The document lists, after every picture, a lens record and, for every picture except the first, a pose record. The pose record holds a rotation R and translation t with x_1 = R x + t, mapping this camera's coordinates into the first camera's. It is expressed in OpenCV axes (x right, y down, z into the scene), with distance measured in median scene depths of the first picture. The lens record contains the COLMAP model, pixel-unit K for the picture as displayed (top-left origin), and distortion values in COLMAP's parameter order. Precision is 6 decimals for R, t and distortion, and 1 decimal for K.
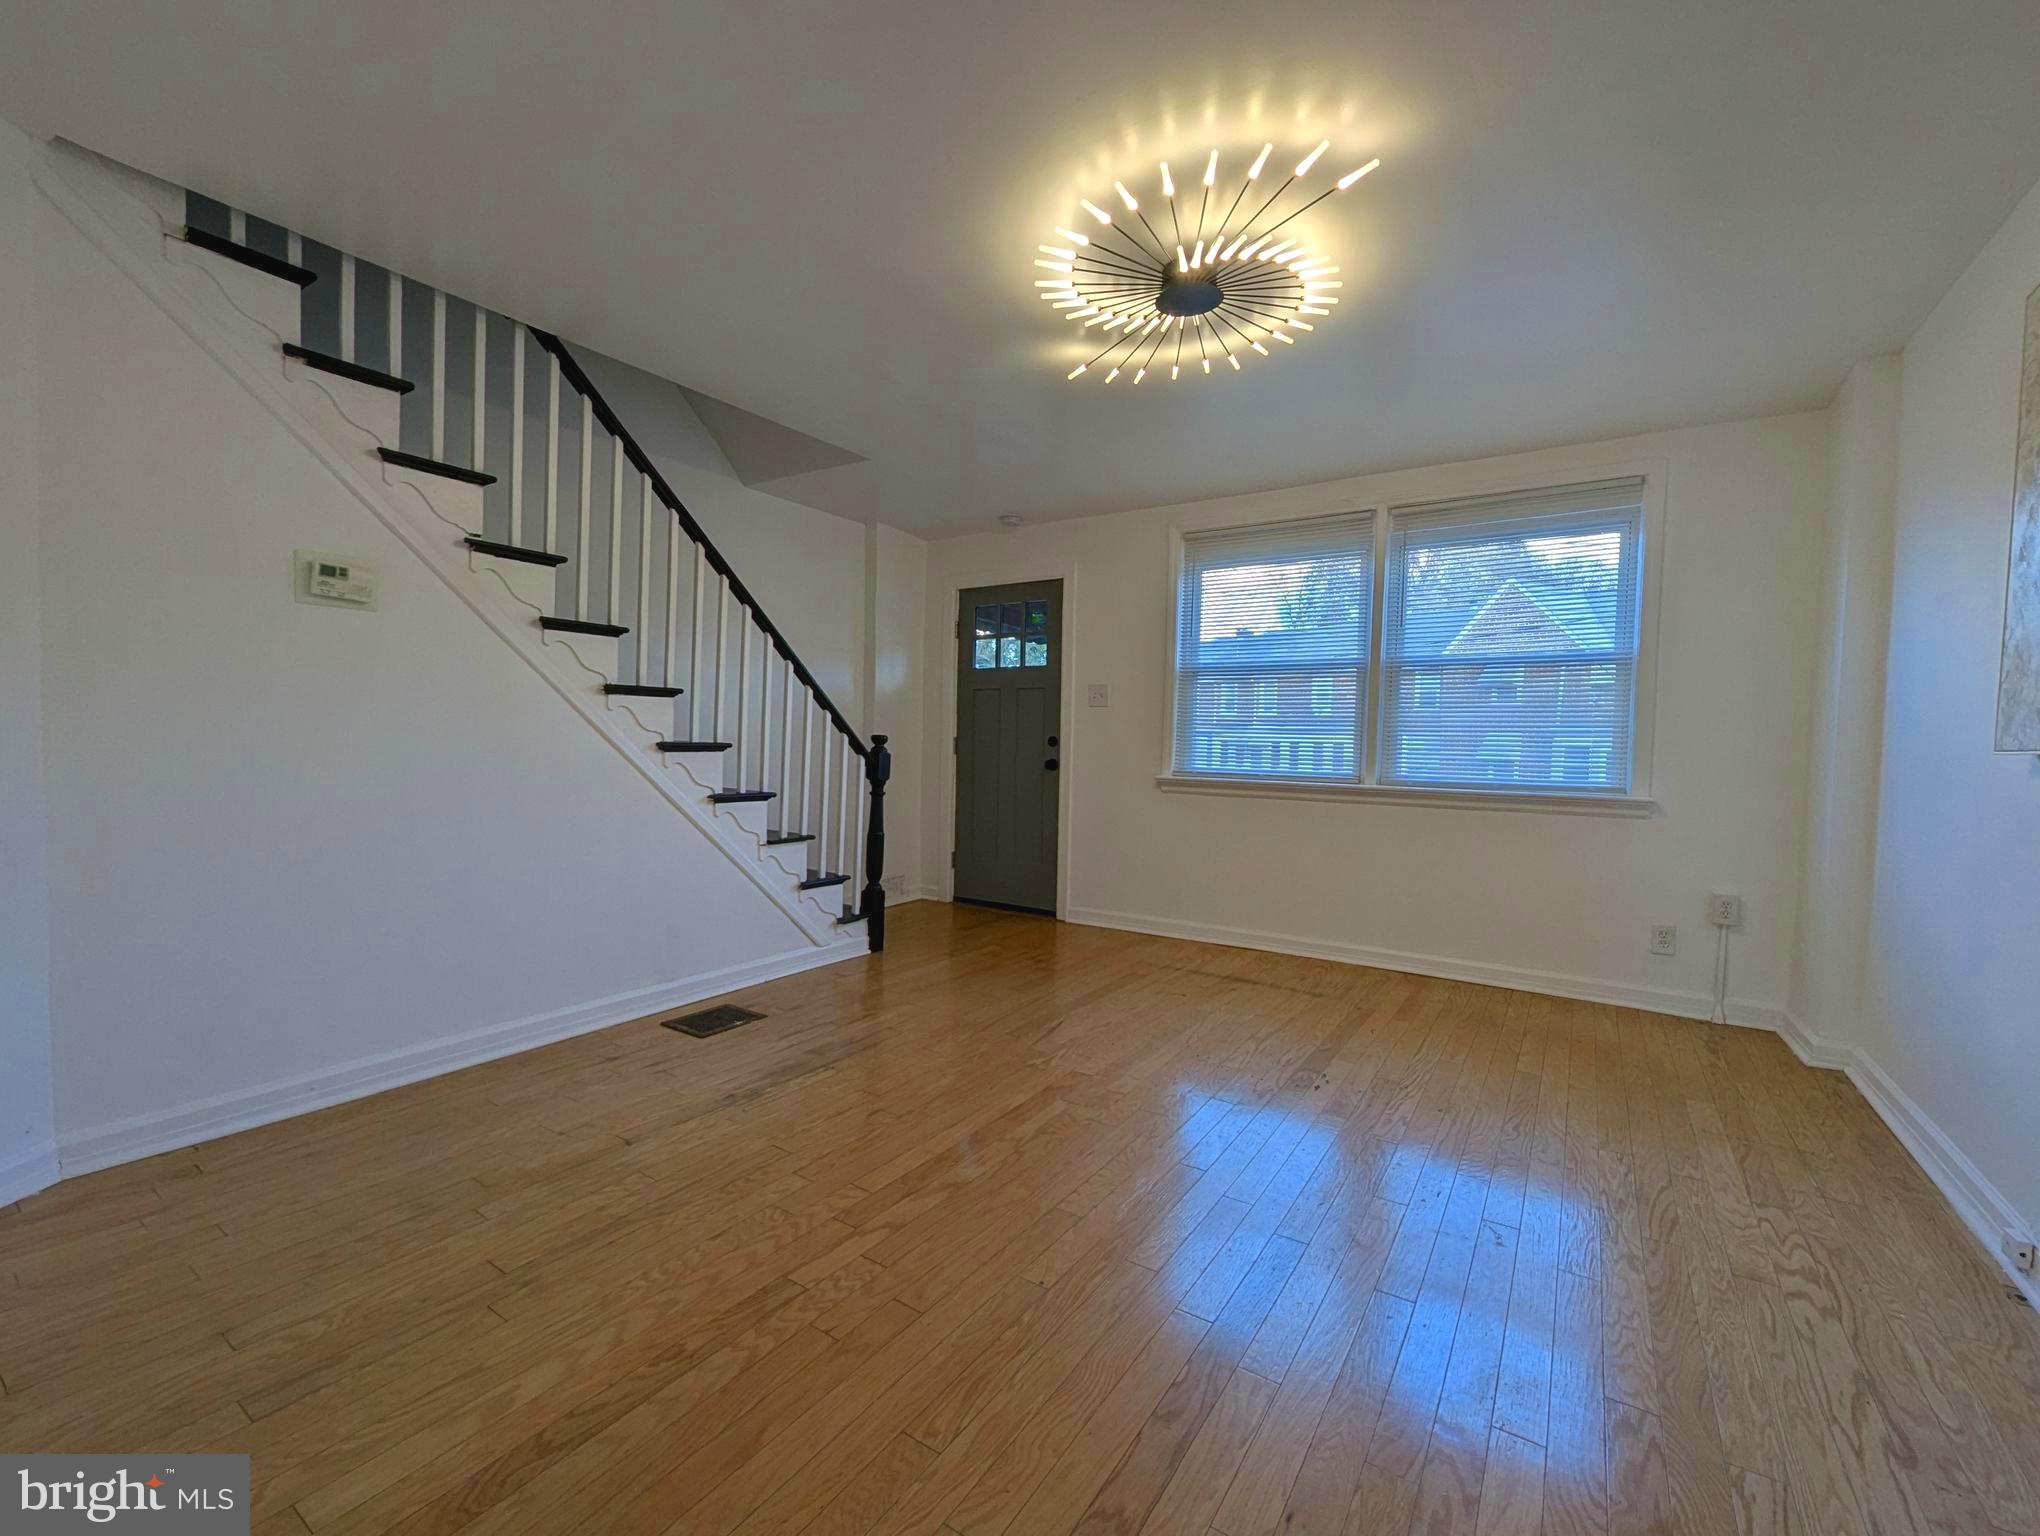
lens RADIAL K [[852.4, 0, 1030.0], [0, 852.4, 771.7], [0, 0, 1]] dist [0.000632, -0.000575]
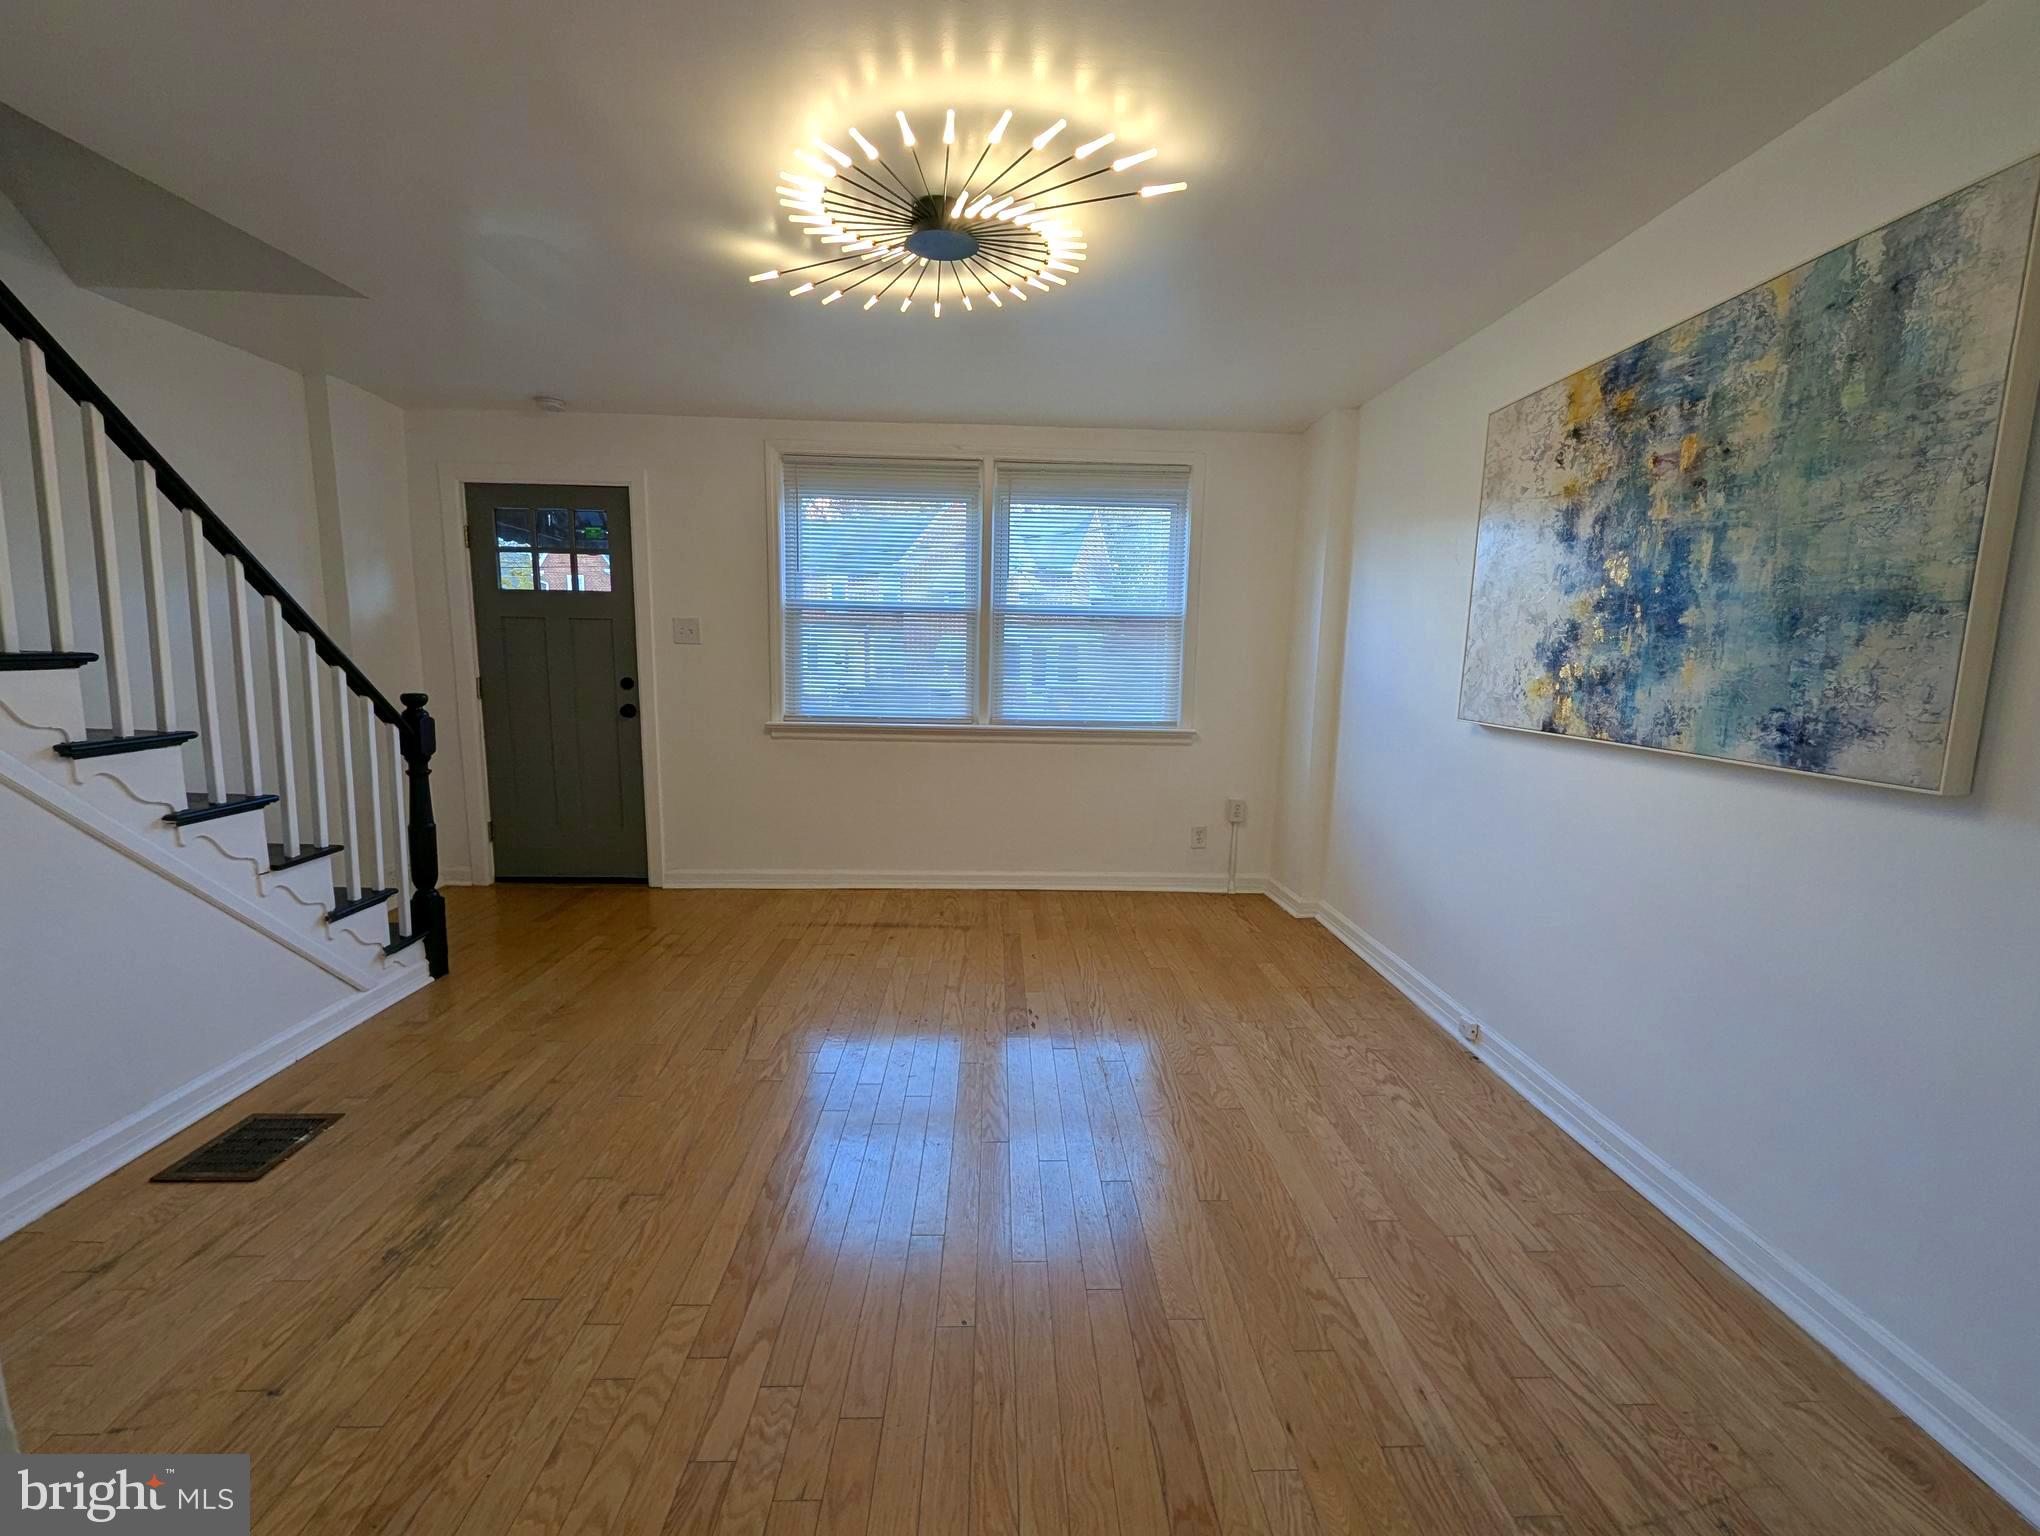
lens RADIAL K [[852.4, 0, 1030.0], [0, 852.4, 771.7], [0, 0, 1]] dist [0.000632, -0.000575]
pose [[0.814114, -0.088597, 0.573907, -0.199124], [0.016419, 0.991410, 0.129758, -0.072862], [-0.580473, -0.096215, 0.808575, 0.101130]]
